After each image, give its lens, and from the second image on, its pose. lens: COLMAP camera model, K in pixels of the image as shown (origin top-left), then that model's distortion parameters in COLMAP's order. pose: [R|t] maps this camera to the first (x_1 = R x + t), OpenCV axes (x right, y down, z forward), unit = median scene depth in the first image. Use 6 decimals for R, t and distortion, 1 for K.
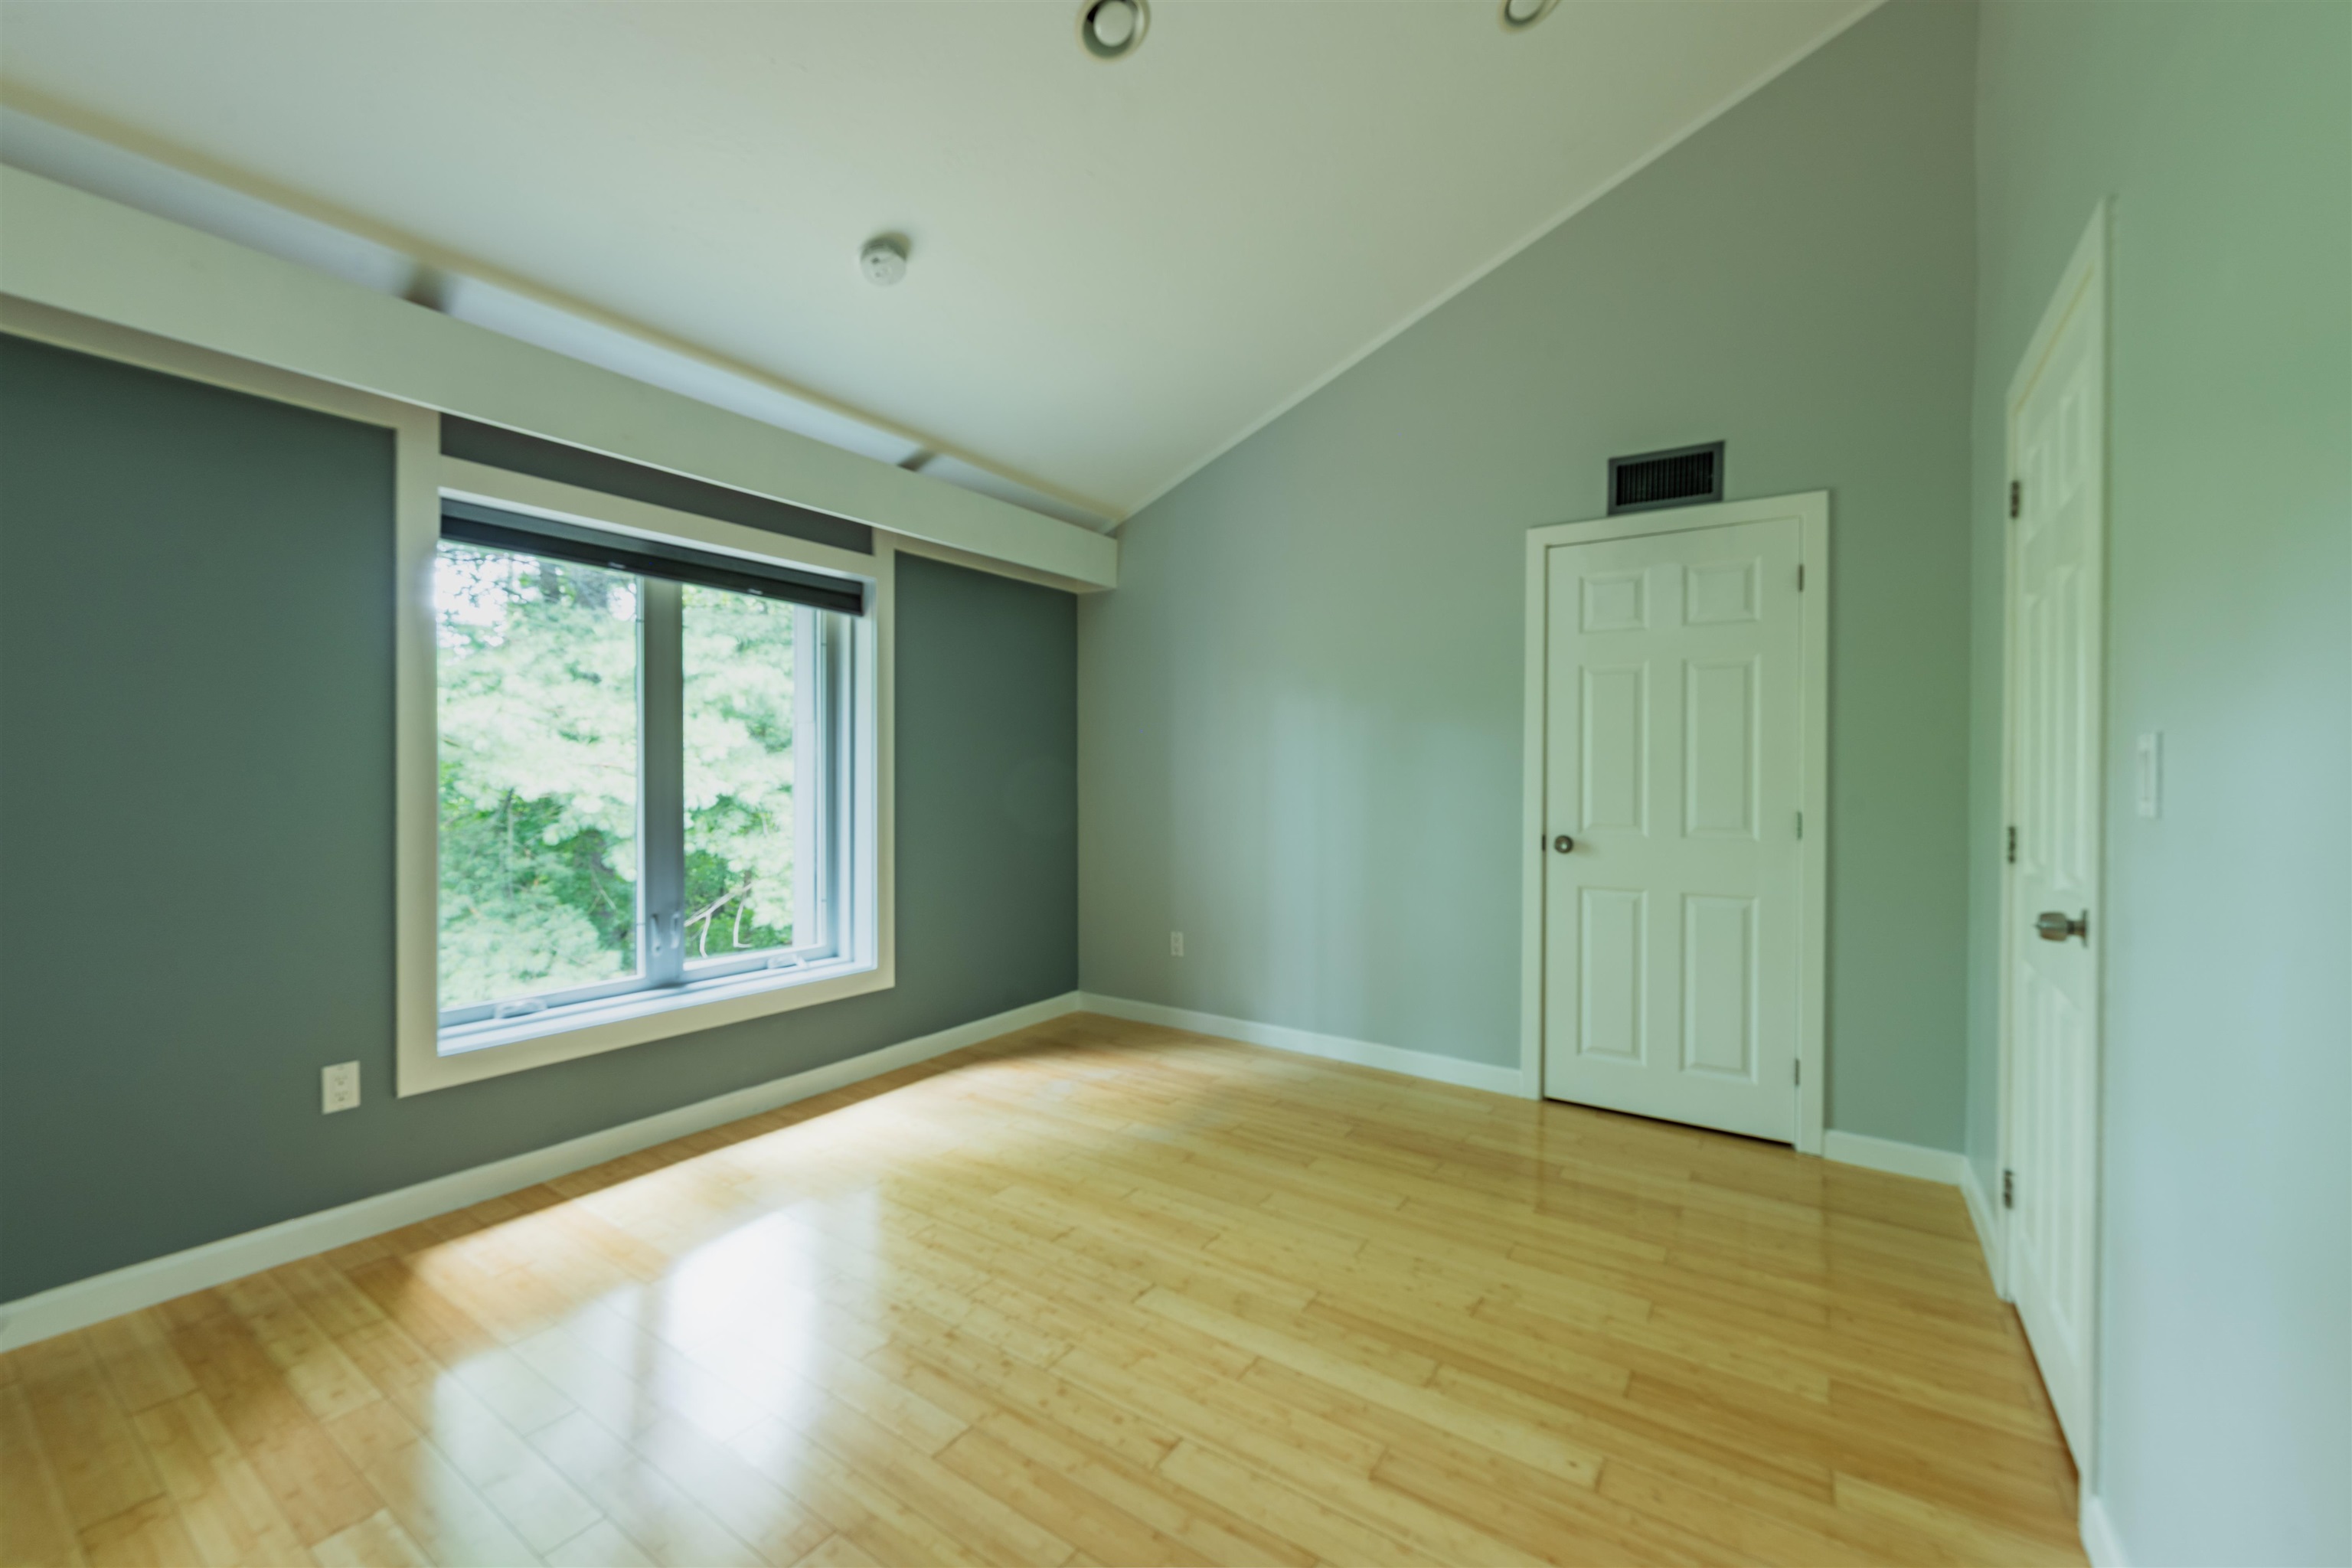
lens RADIAL K [[929.3, 0, 1170.4], [0, 929.3, 786.0], [0, 0, 1]] dist [0.003007, 0.000229]
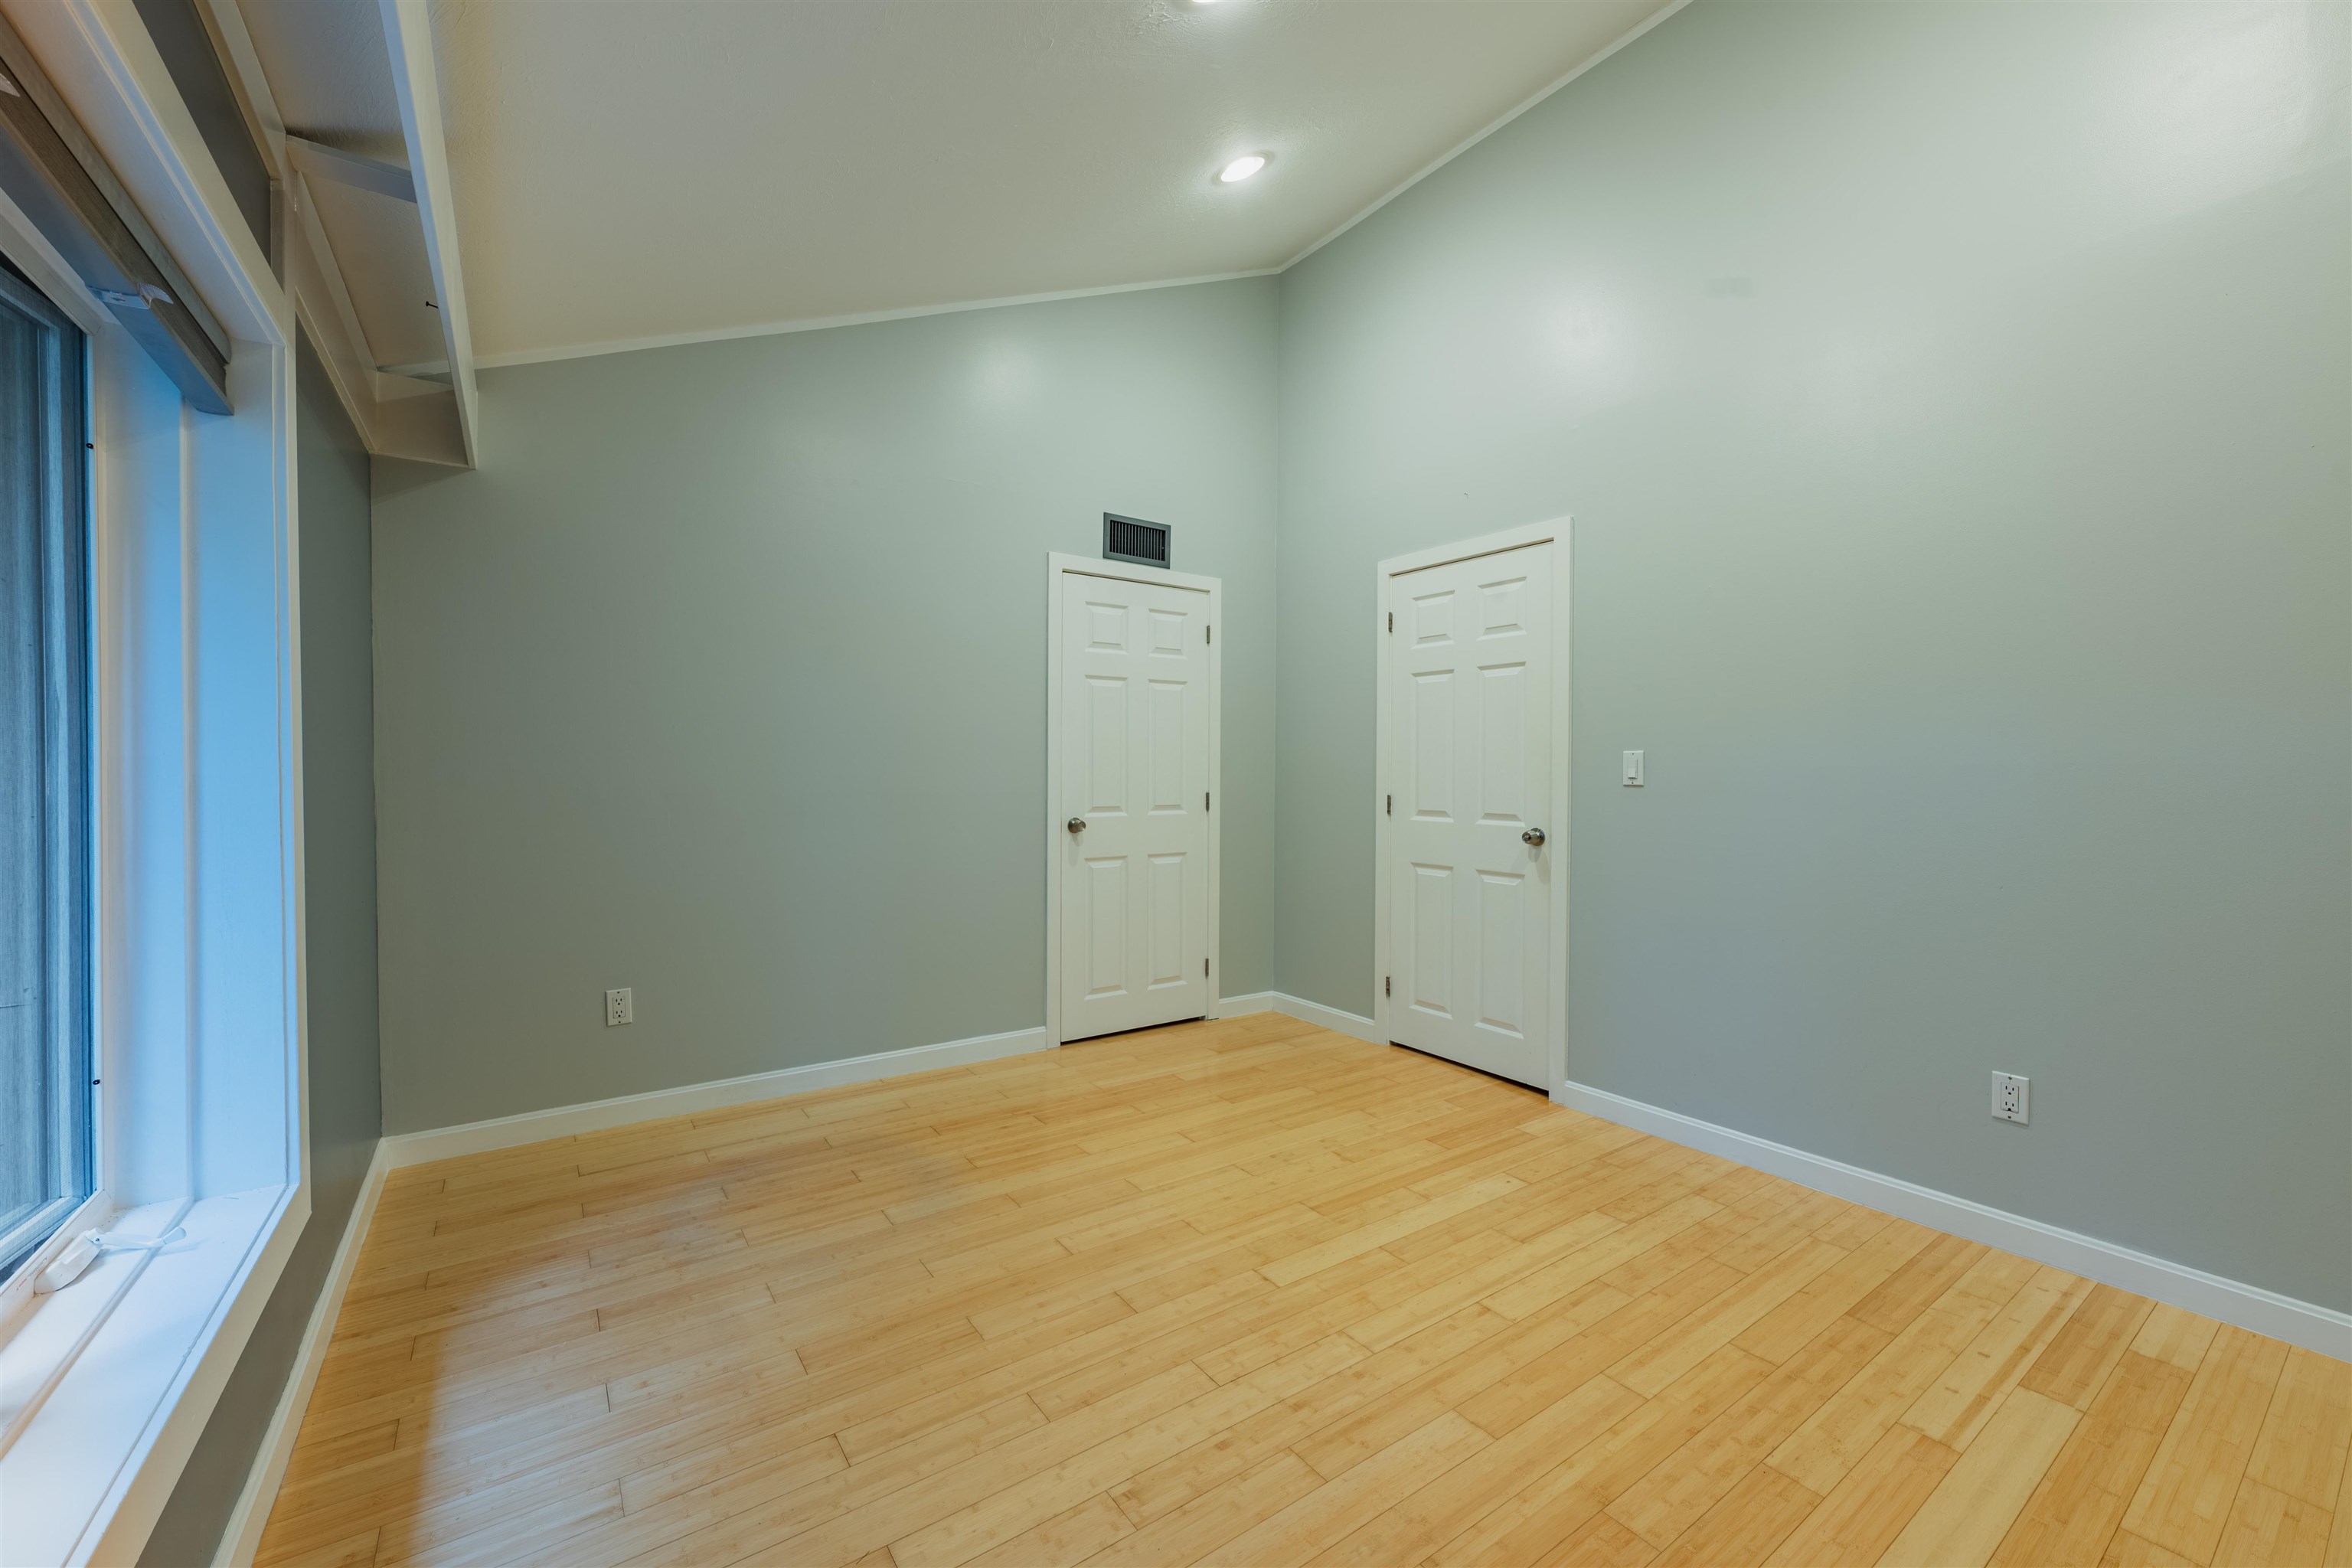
lens RADIAL K [[929.3, 0, 1156.5], [0, 929.3, 779.0], [0, 0, 1]] dist [0.003007, 0.000229]
pose [[0.363206, -0.012979, 0.931618, -1.123210], [0.007568, 0.999911, 0.010980, -0.014181], [-0.931678, 0.003063, 0.363272, 0.820889]]
